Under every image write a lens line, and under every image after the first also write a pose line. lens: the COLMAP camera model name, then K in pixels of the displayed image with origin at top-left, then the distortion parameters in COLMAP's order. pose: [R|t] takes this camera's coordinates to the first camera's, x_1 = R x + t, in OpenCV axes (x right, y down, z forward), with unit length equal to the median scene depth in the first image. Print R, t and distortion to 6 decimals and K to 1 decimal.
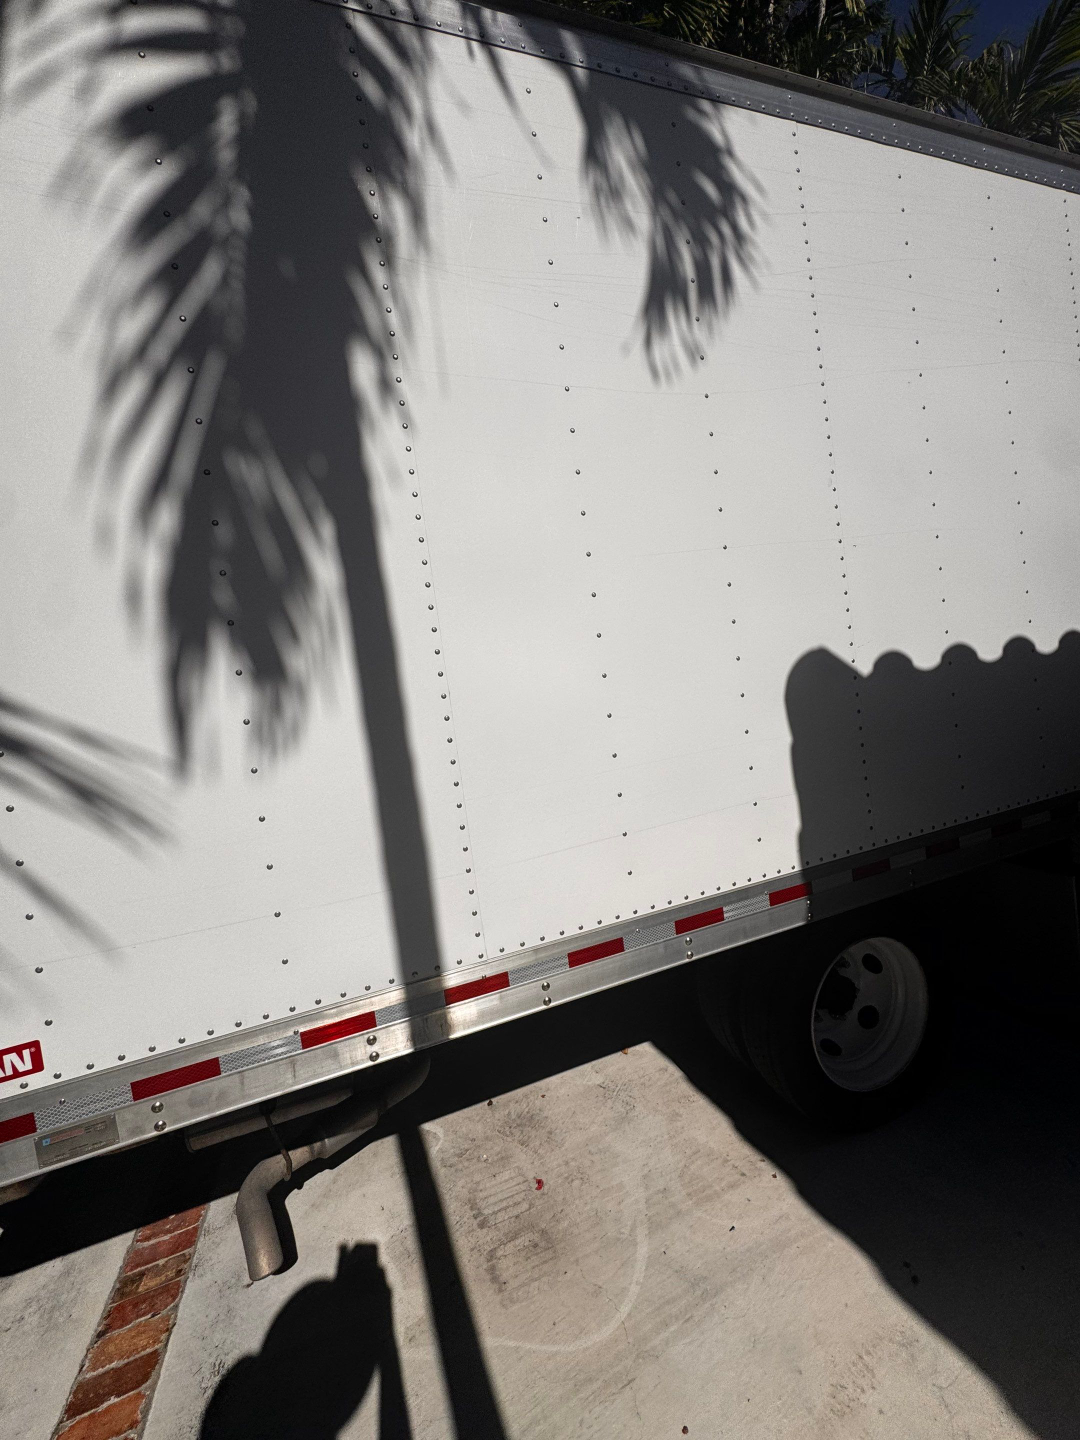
lens RADIAL K [[571.5, 0, 553.7], [0, 571.5, 710.2], [0, 0, 1]] dist [-0.002849, 0.000328]
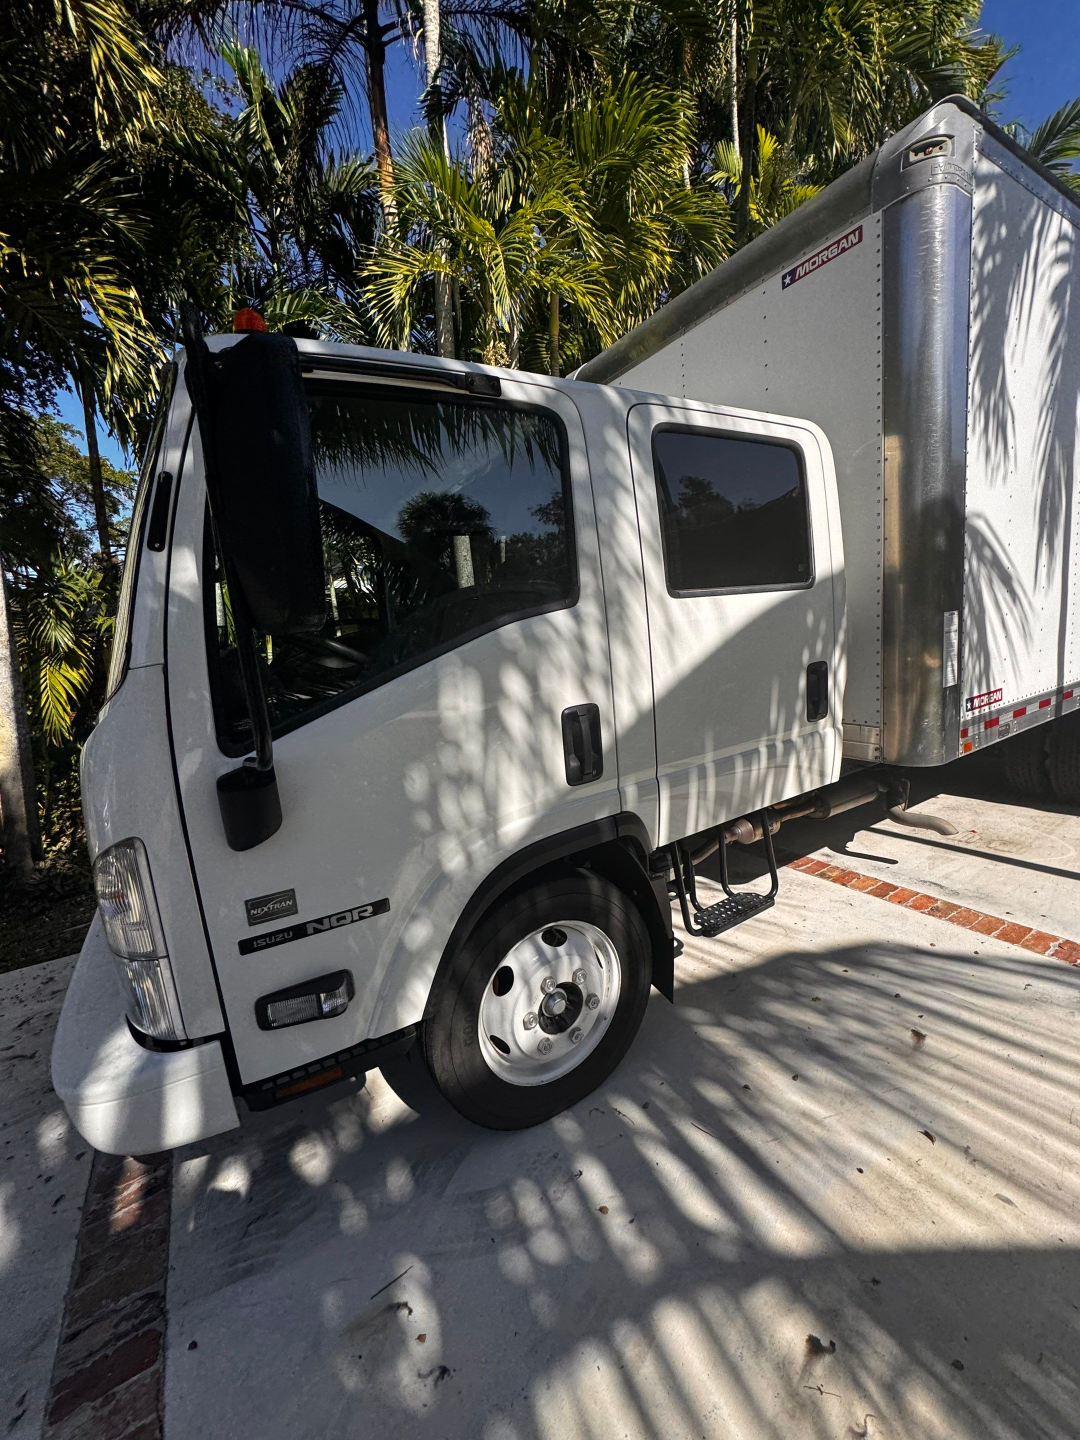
lens RADIAL K [[571.5, 0, 540.2], [0, 571.5, 712.1], [0, 0, 1]] dist [-0.002849, 0.000328]
pose [[0.976919, 0.012433, 0.213250, -2.100965], [-0.031552, 0.995753, 0.086488, 0.328683], [-0.211269, -0.091220, 0.973162, -0.617184]]
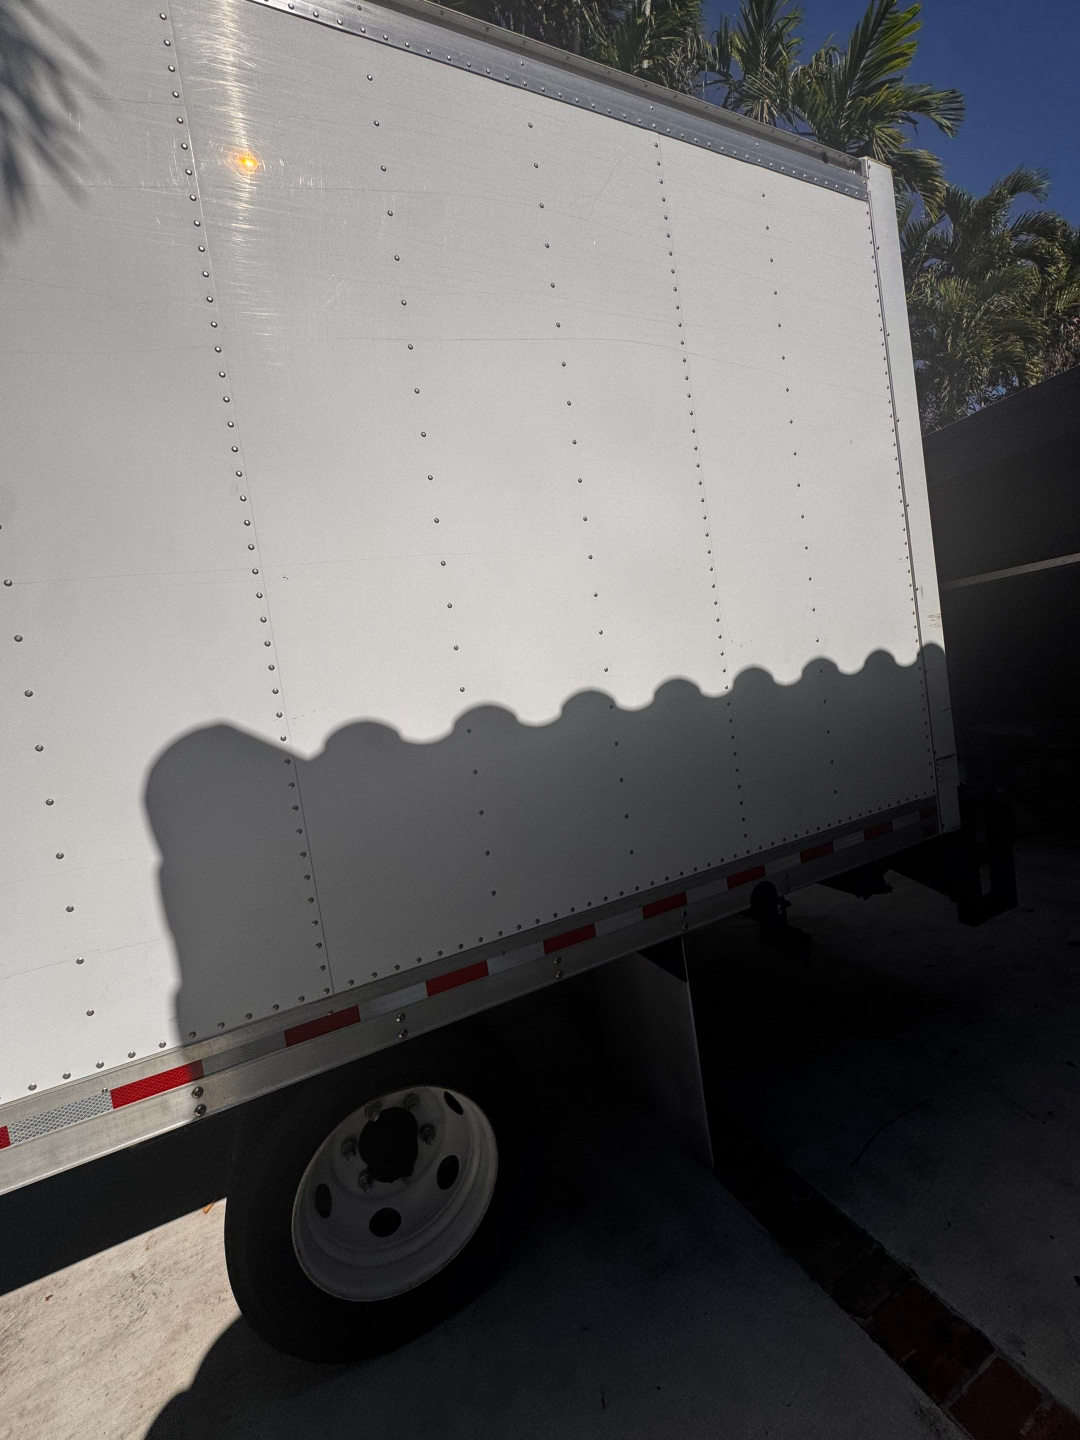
lens RADIAL K [[571.5, 0, 534.1], [0, 571.5, 708.4], [0, 0, 1]] dist [-0.002849, 0.000328]
pose [[0.996345, -0.011523, 0.084641, 0.774498], [0.011864, 0.999923, -0.003529, -0.117153], [-0.084594, 0.004520, 0.996405, 0.262533]]
